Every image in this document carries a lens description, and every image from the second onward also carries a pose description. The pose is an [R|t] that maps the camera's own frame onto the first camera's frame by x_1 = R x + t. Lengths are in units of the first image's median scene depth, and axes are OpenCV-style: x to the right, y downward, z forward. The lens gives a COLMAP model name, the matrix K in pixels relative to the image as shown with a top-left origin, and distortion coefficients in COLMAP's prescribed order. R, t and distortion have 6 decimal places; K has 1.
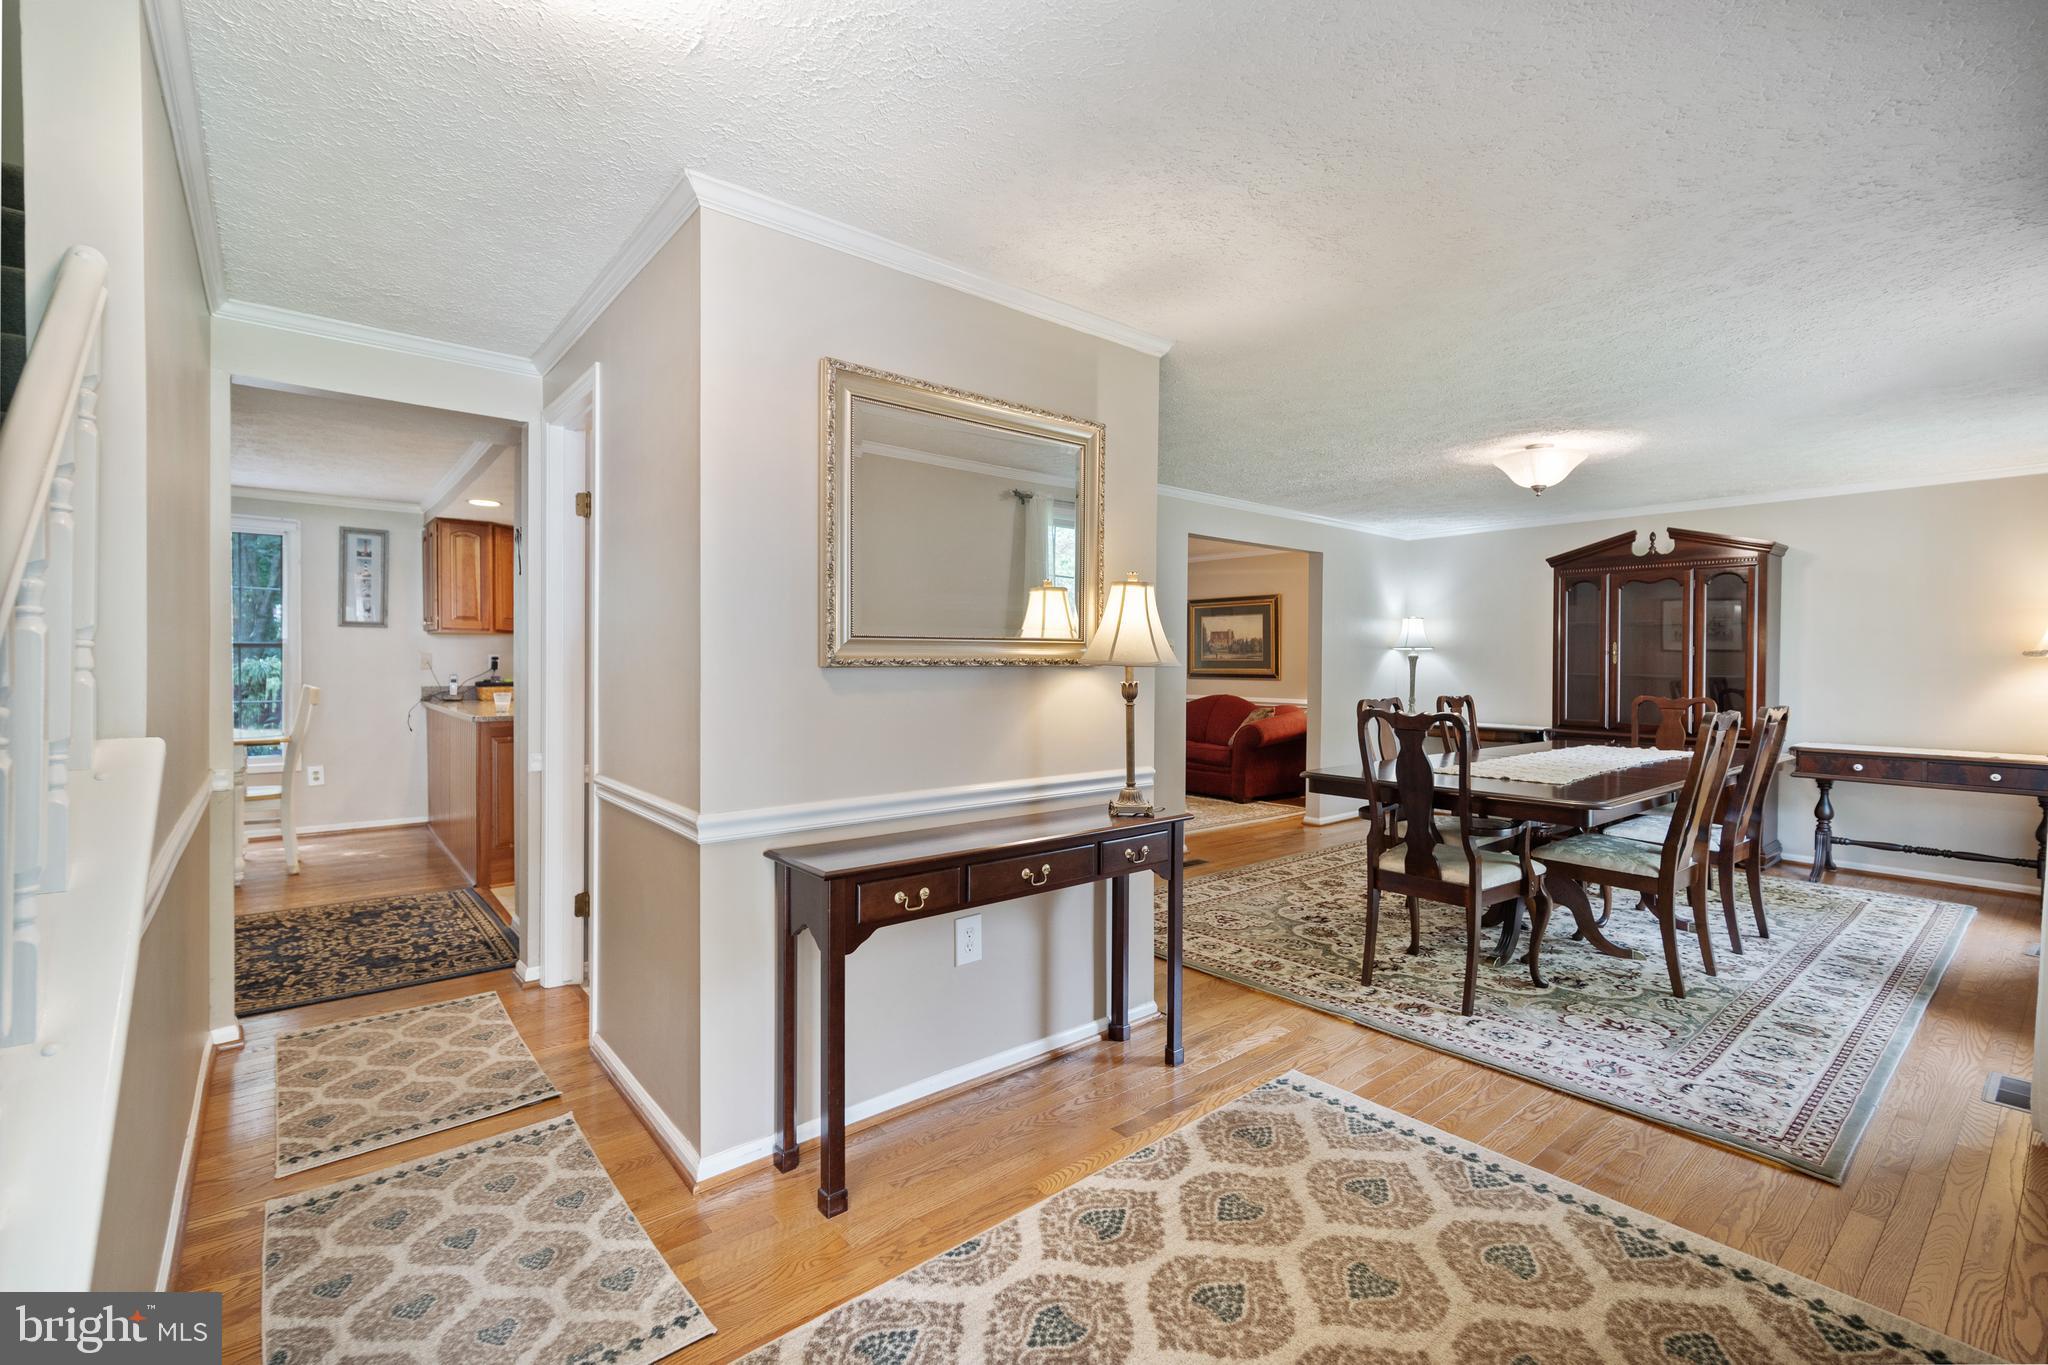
lens RADIAL K [[903.9, 0, 1024.0], [0, 903.9, 682.5], [0, 0, 1]] dist [0.008242, 0.000391]
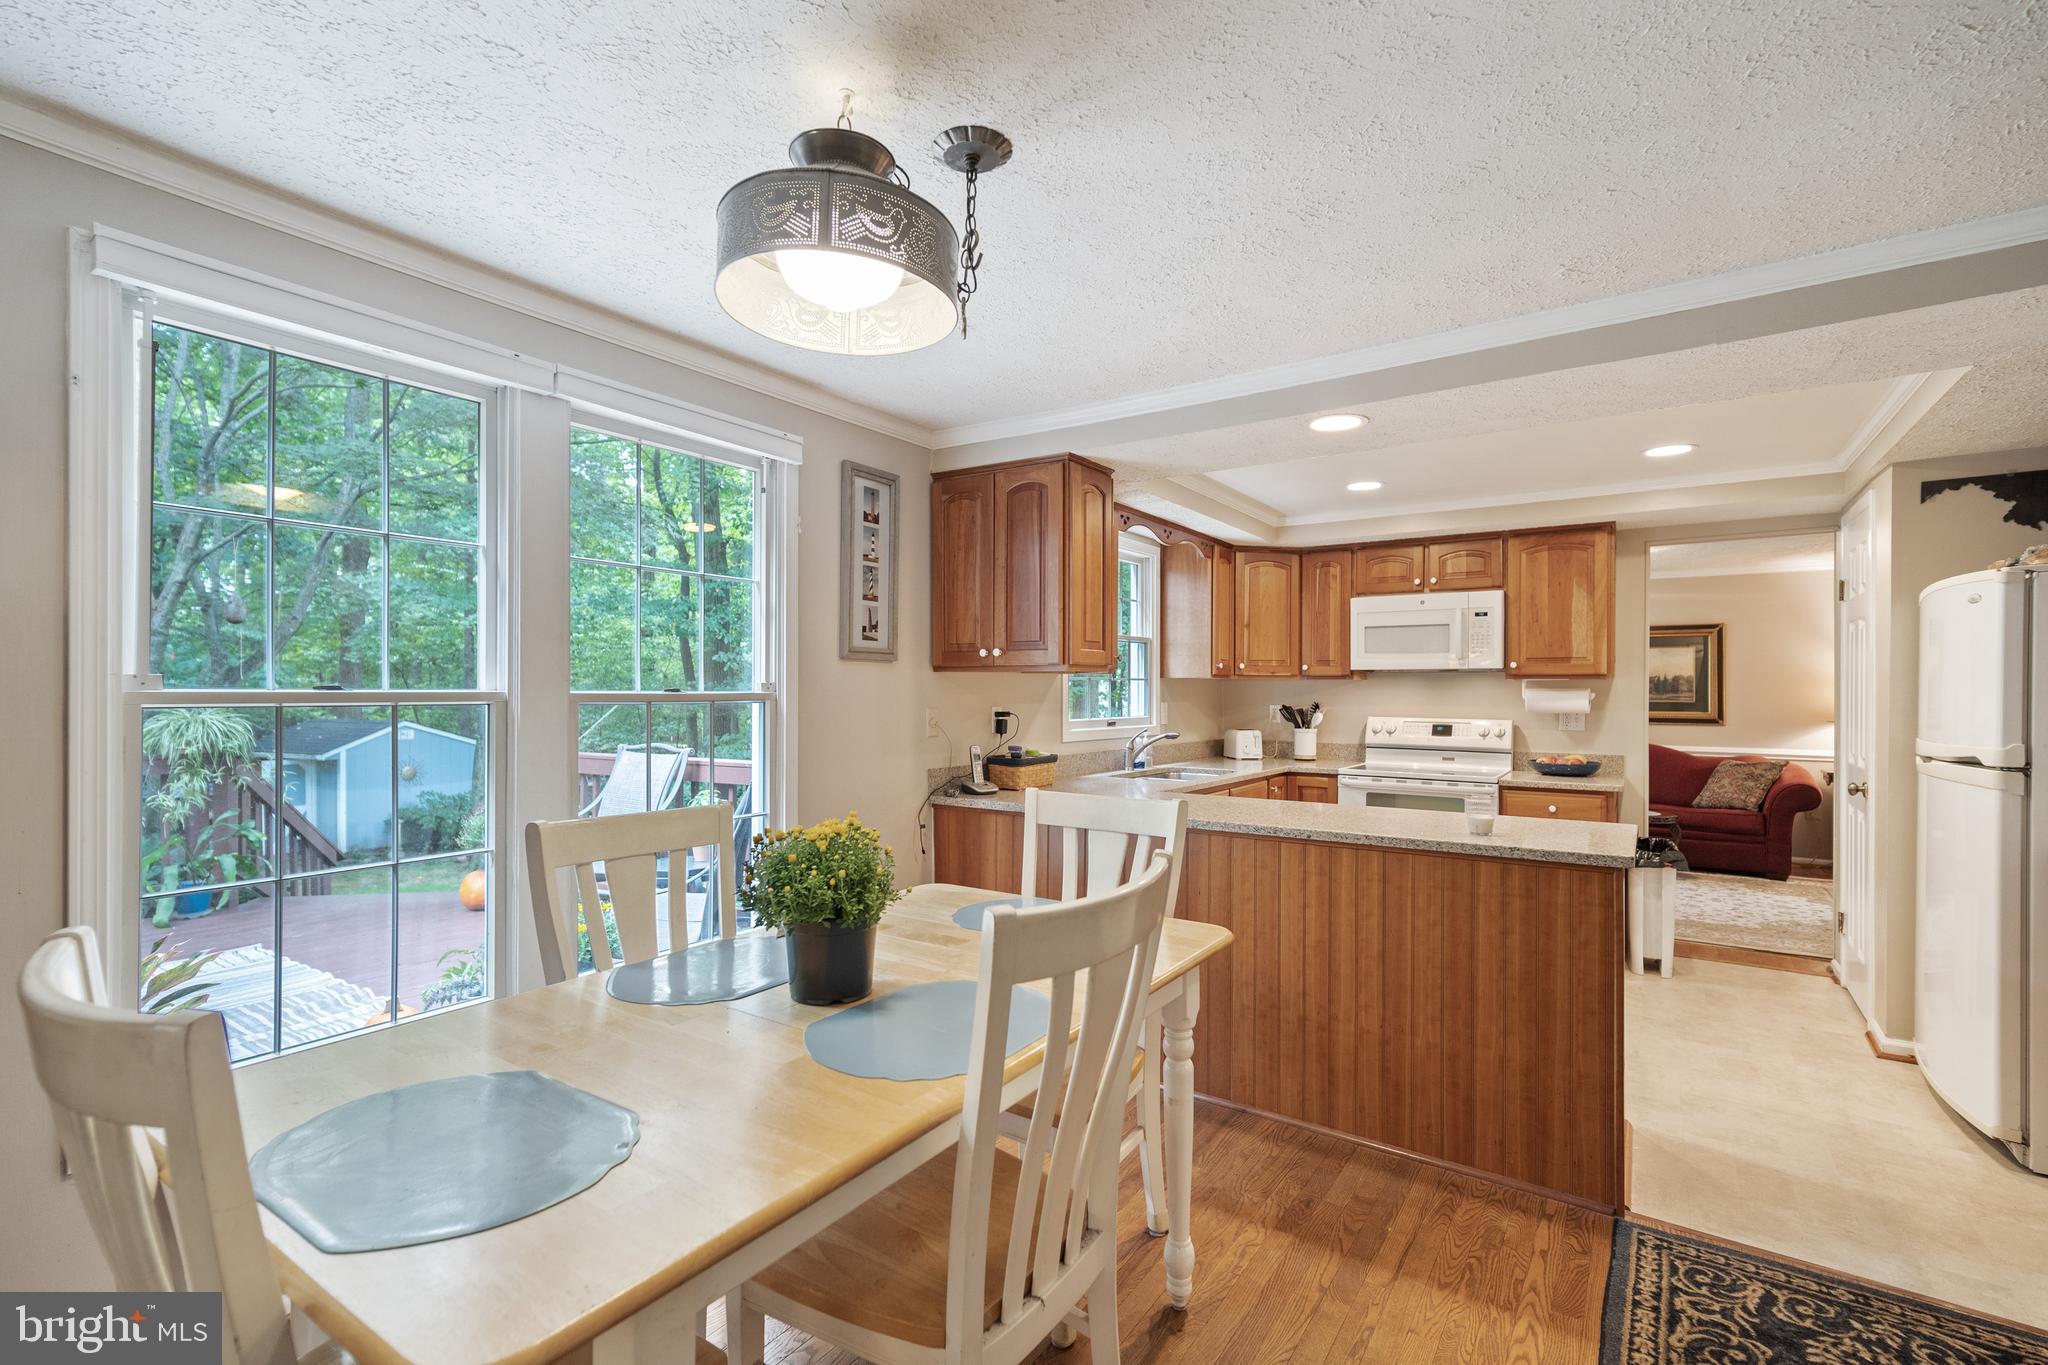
lens RADIAL K [[903.9, 0, 1024.0], [0, 903.9, 682.5], [0, 0, 1]] dist [0.008242, 0.000391]
pose [[0.963945, -0.000394, 0.266102, -1.105282], [0.008247, 0.999563, -0.028392, -0.046272], [-0.265975, 0.029563, 0.963527, 0.688363]]
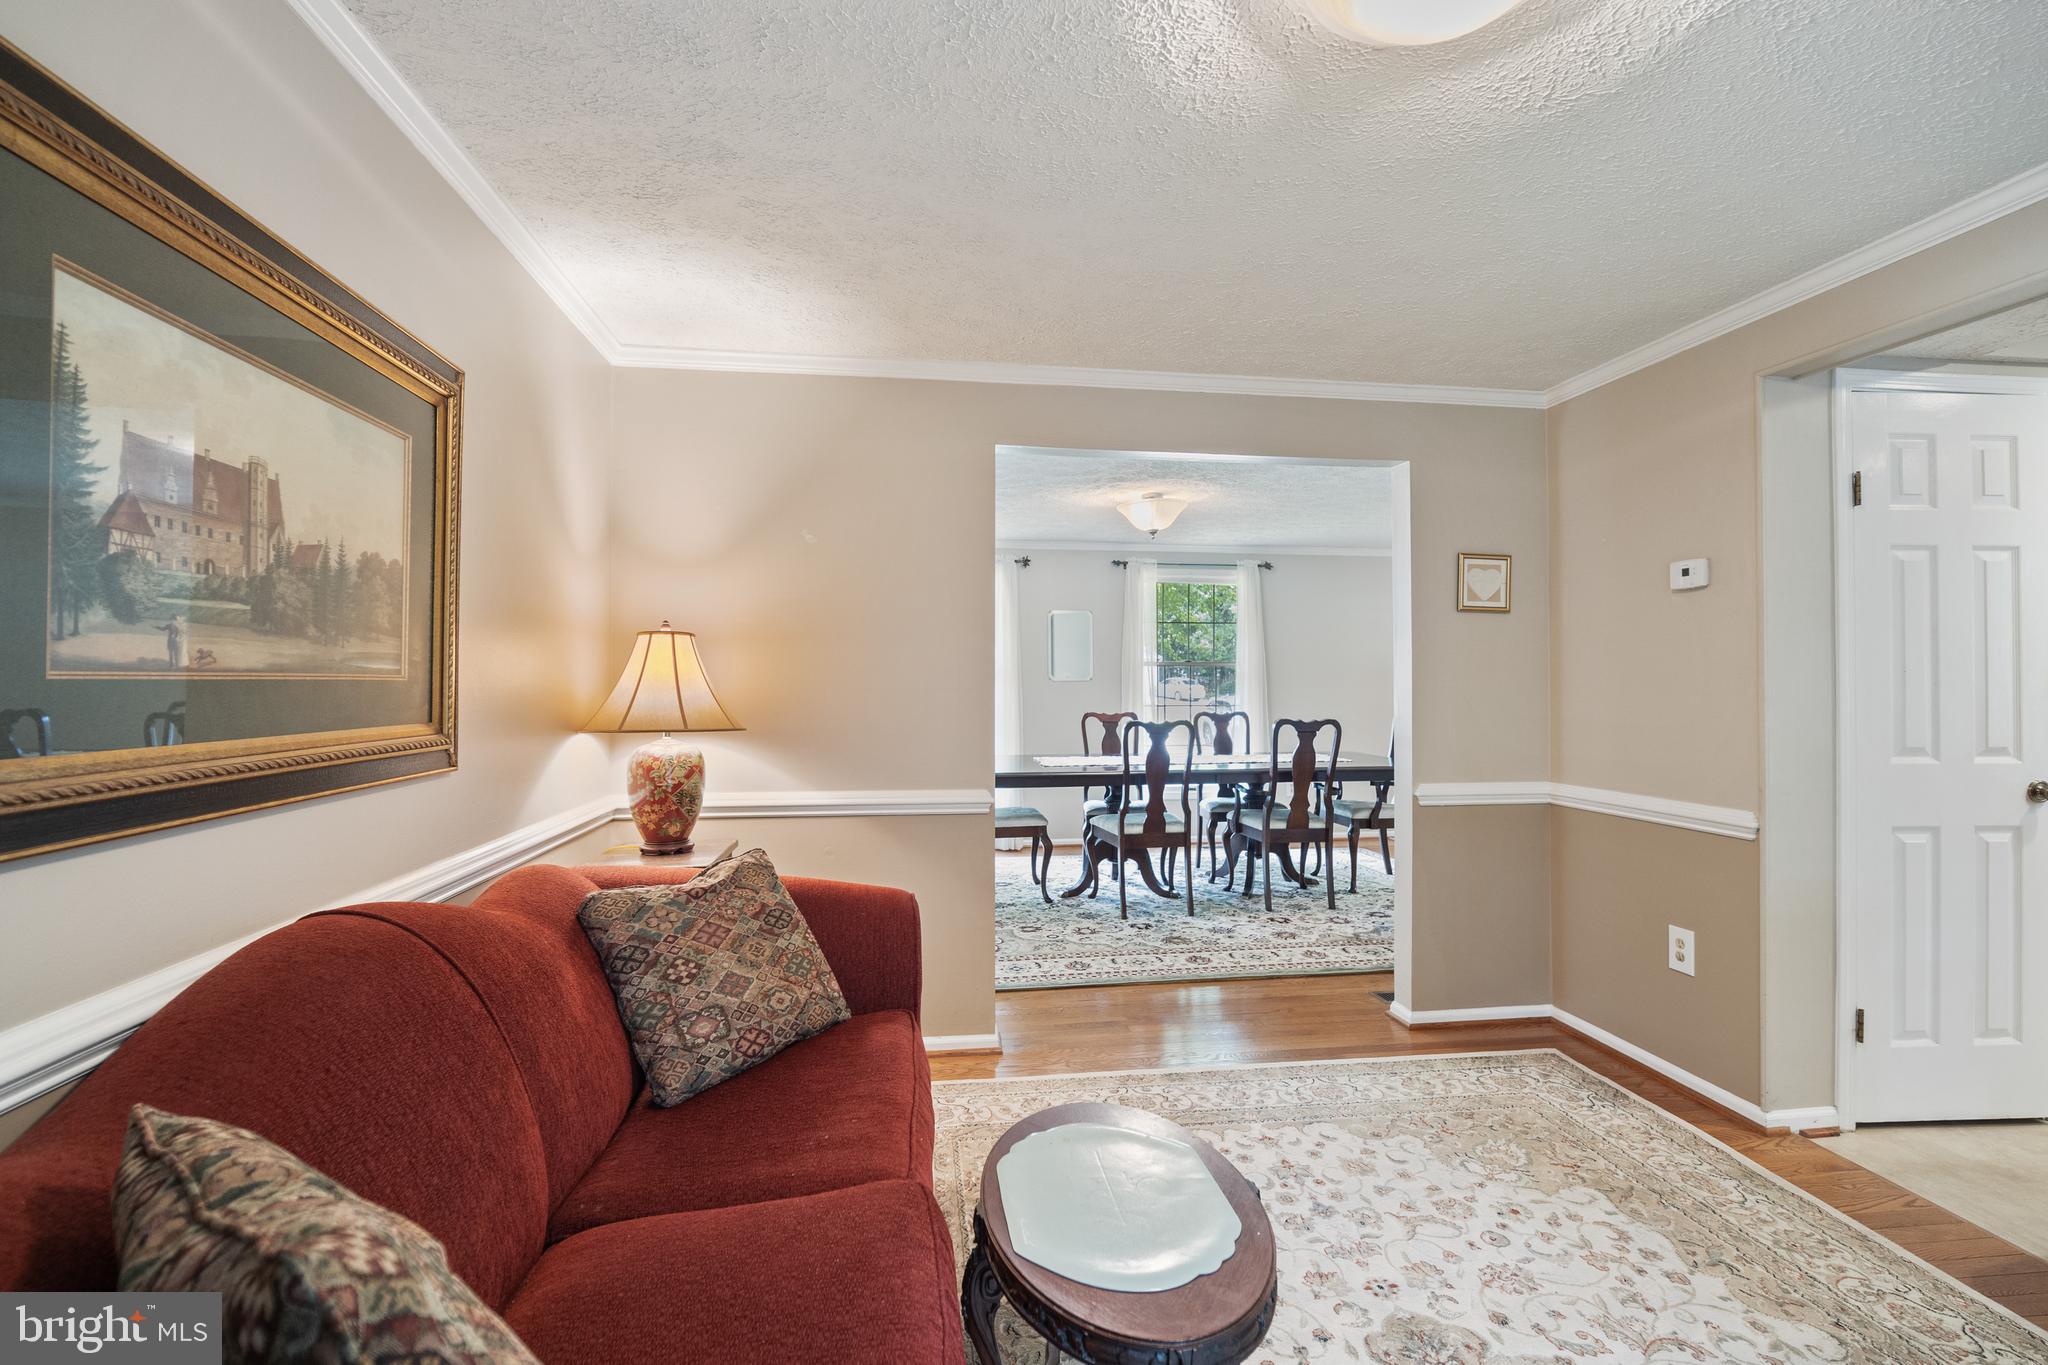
lens RADIAL K [[898.6, 0, 1048.0], [0, 898.6, 675.6], [0, 0, 1]] dist [-0.000890, 0.000125]
pose [[-0.850658, -0.009670, 0.525631, 0.094901], [-0.001246, 0.999865, 0.016378, -0.055812], [-0.525718, 0.013277, -0.850555, 2.140473]]
